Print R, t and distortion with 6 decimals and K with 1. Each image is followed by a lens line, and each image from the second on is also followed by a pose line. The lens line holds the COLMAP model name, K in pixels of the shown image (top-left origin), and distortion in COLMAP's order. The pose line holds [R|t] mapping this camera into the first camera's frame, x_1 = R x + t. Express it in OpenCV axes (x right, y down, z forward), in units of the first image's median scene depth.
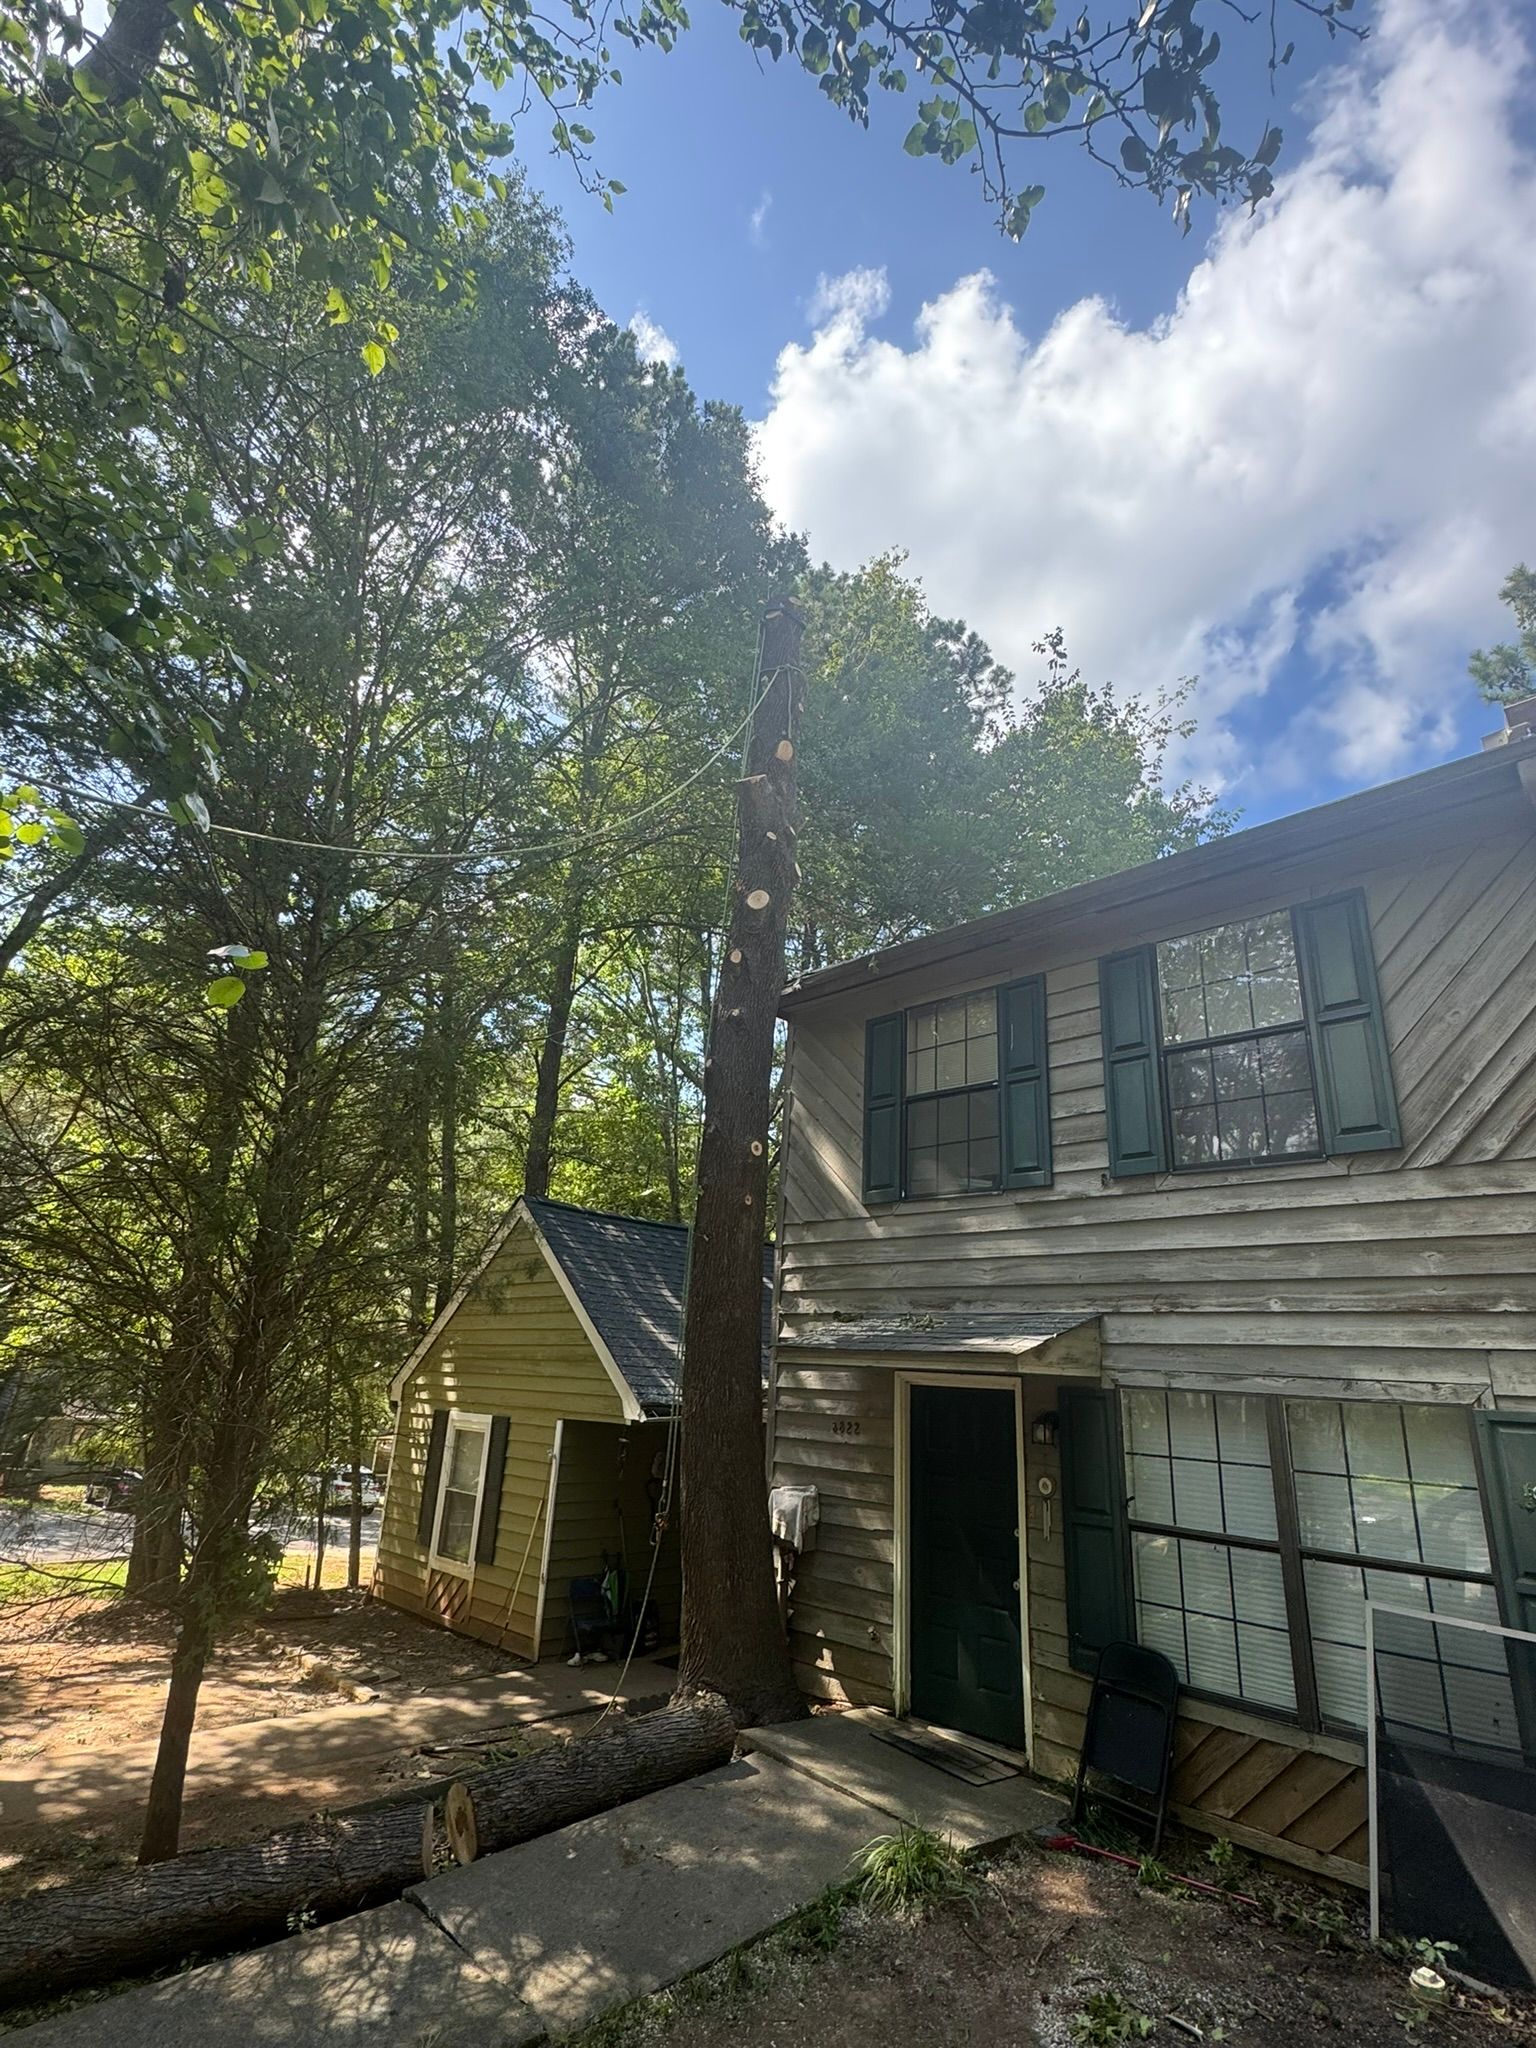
lens RADIAL K [[1034.1, 0, 768.0], [0, 1034.1, 1024.0], [0, 0, 1]] dist [0.000492, 0.000237]
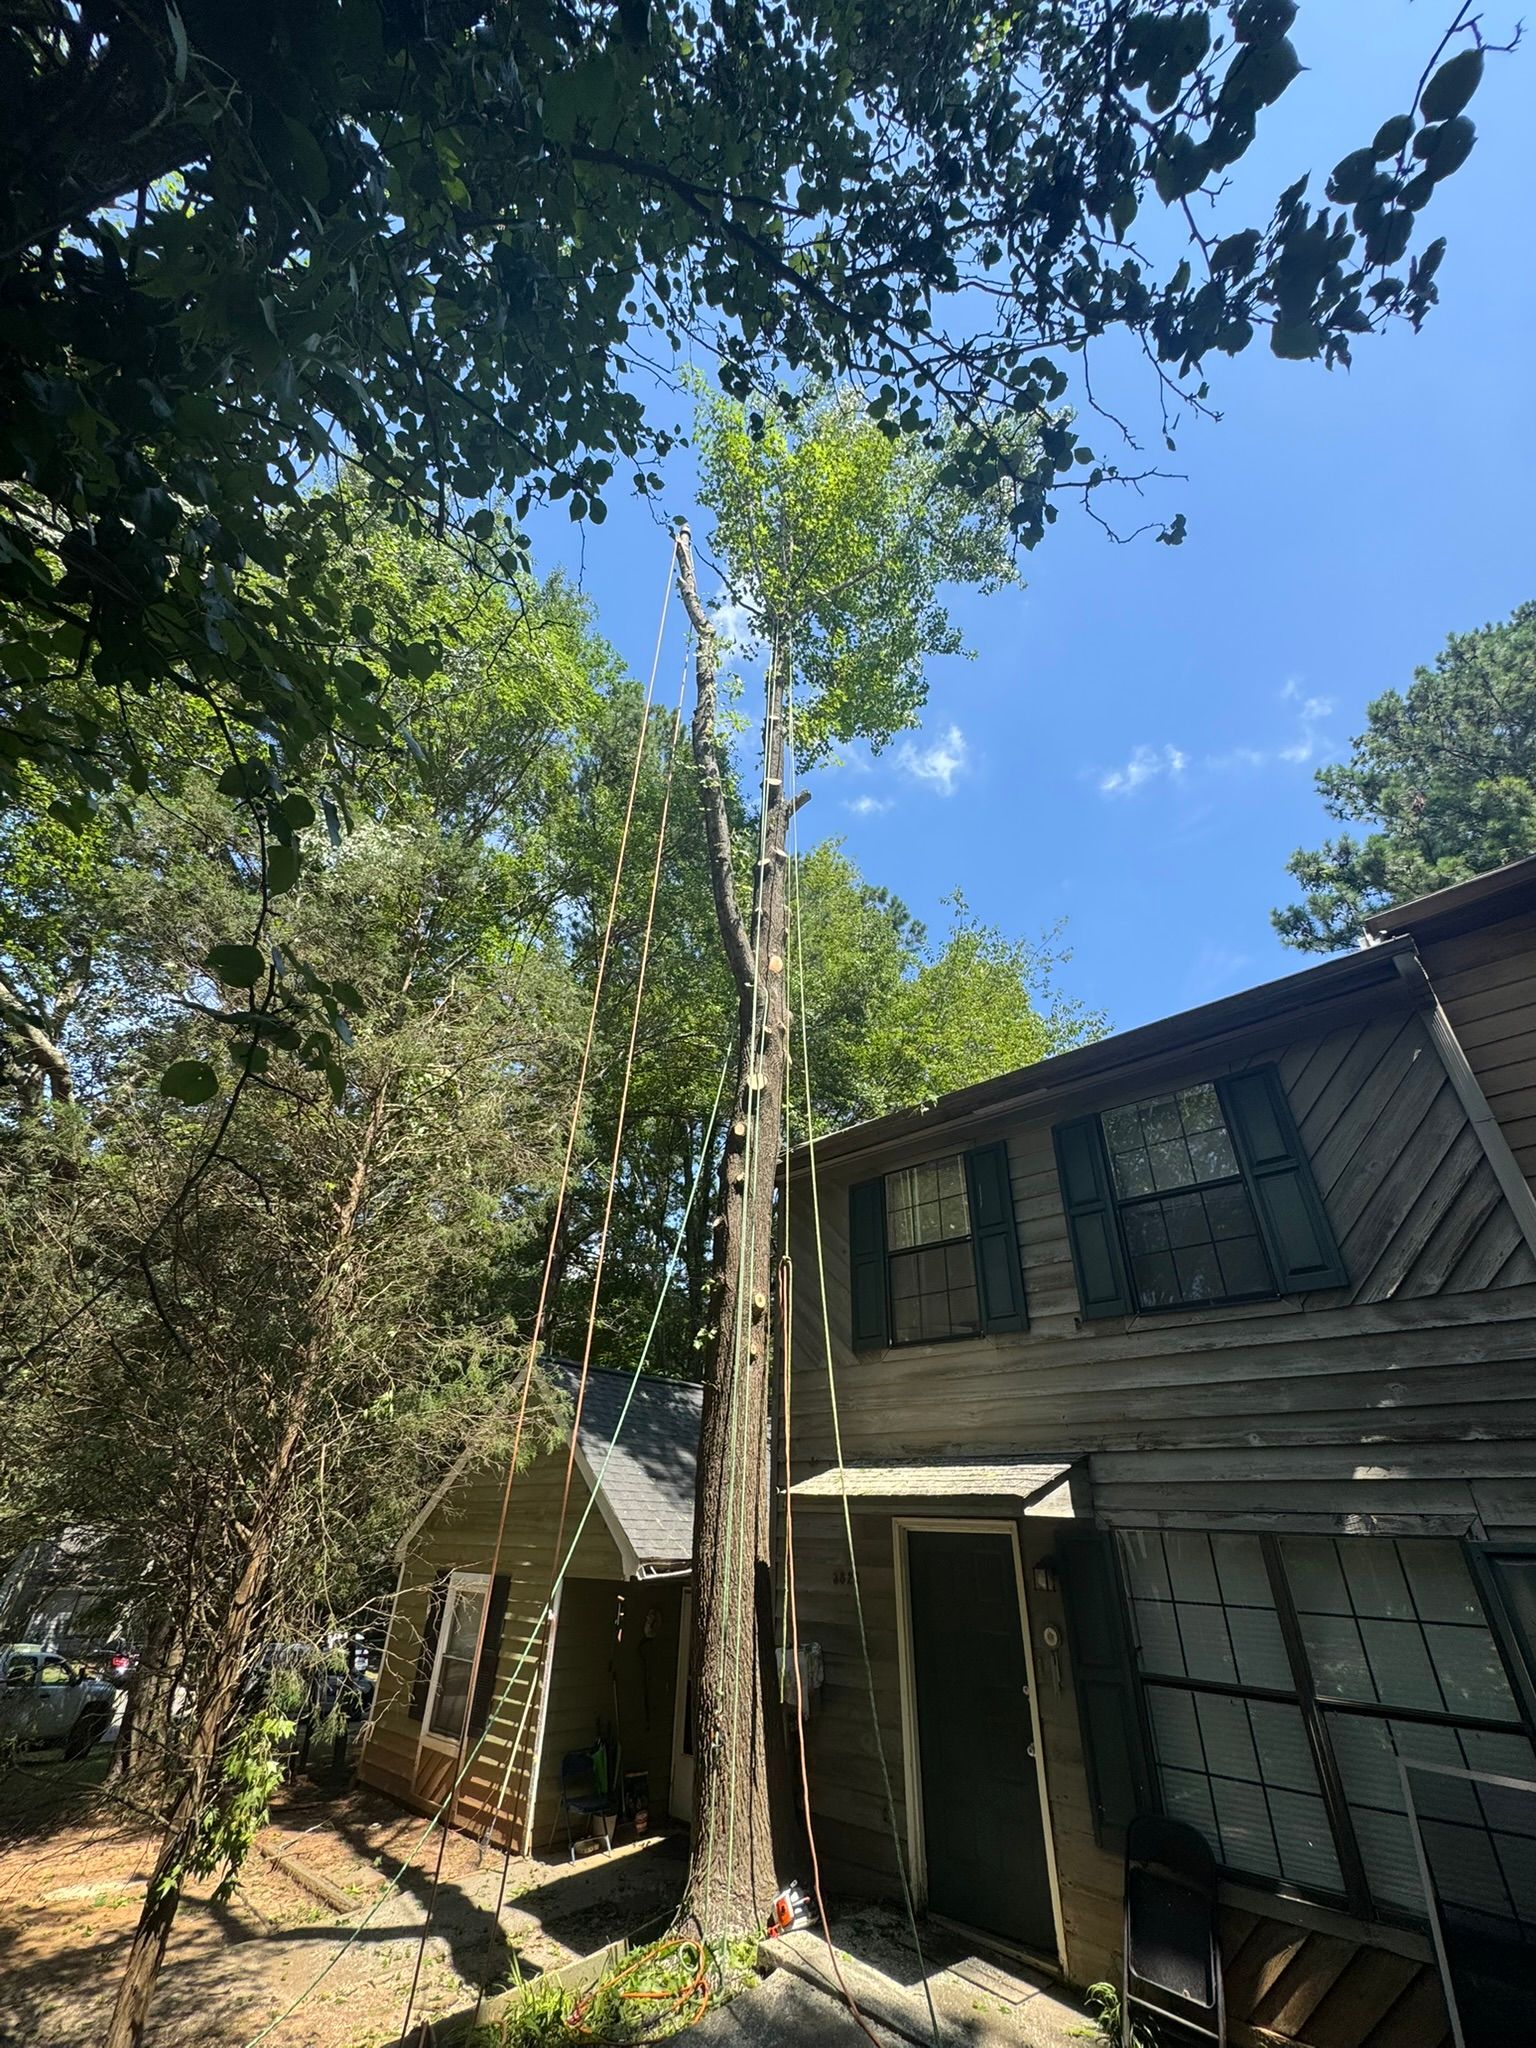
lens RADIAL K [[818.1, 0, 768.0], [0, 818.1, 1024.0], [0, 0, 1]] dist [-0.000063, -0.000120]
pose [[0.998582, 0.002529, 0.053170, -0.065408], [0.009212, 0.975588, -0.219417, 0.029512], [-0.052427, 0.219596, 0.974181, 0.094358]]
